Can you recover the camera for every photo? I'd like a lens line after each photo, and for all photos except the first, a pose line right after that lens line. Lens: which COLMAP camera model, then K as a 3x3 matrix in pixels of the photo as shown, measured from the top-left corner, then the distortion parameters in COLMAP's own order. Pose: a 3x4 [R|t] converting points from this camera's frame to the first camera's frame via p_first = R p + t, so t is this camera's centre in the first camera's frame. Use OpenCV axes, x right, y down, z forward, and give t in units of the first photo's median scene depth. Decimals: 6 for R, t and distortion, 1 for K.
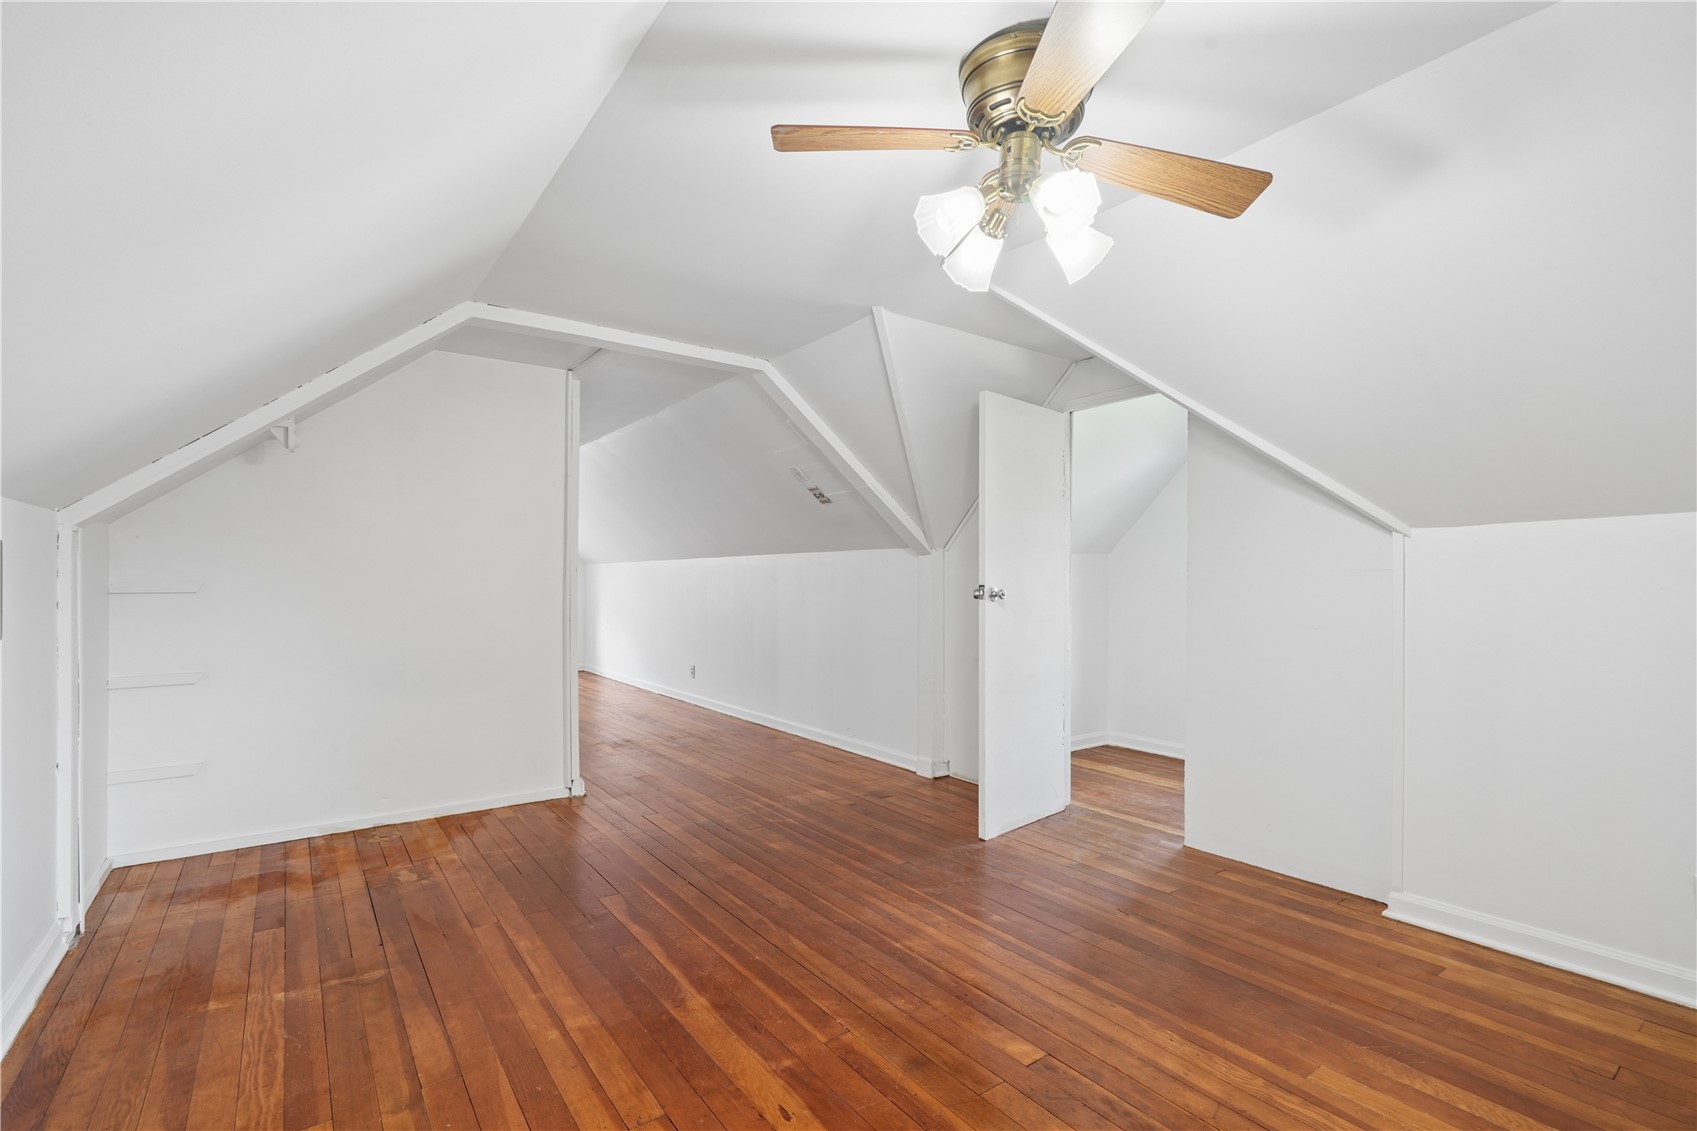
lens RADIAL K [[768.2, 0, 848.8], [0, 768.2, 576.9], [0, 0, 1]] dist [-0.008694, 0.008066]
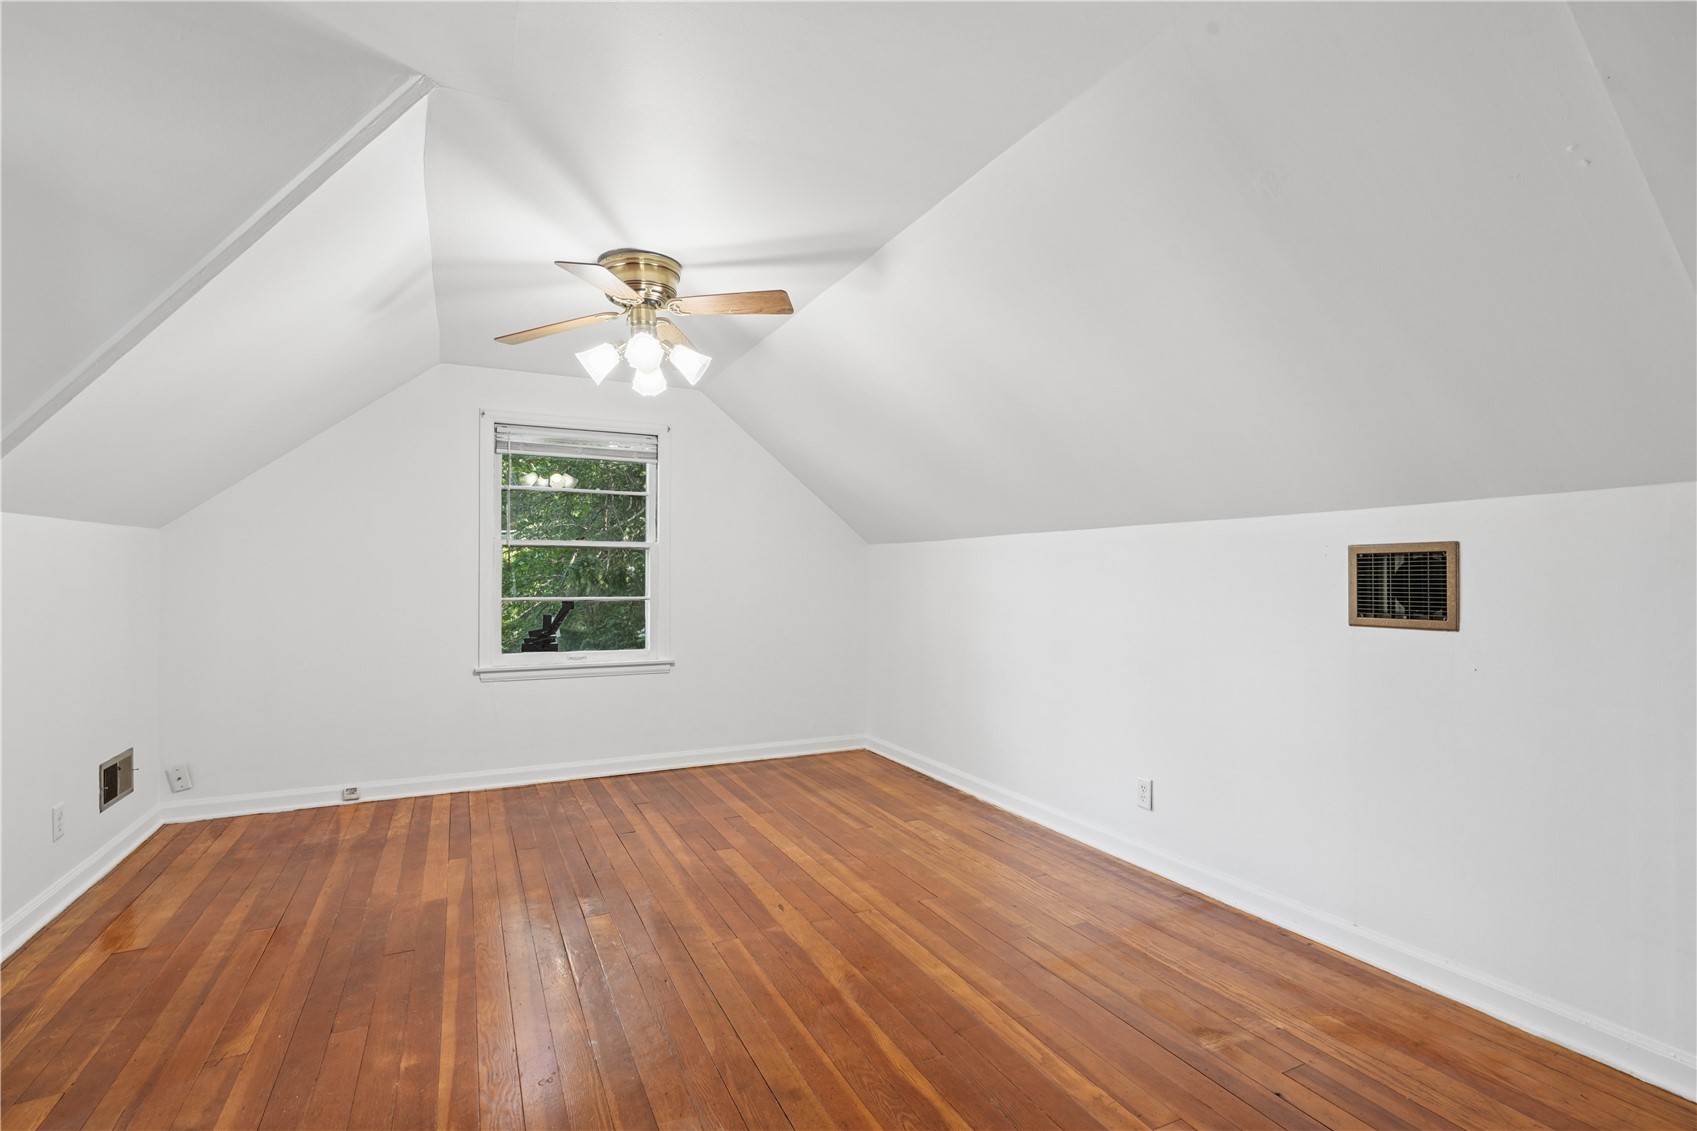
lens RADIAL K [[768.2, 0, 848.8], [0, 768.2, 576.9], [0, 0, 1]] dist [-0.008694, 0.008066]
pose [[-0.984923, -0.002677, 0.172975, -0.380364], [-0.004115, 0.999960, -0.007955, 0.015559], [-0.172947, -0.008547, -0.984894, 1.953706]]
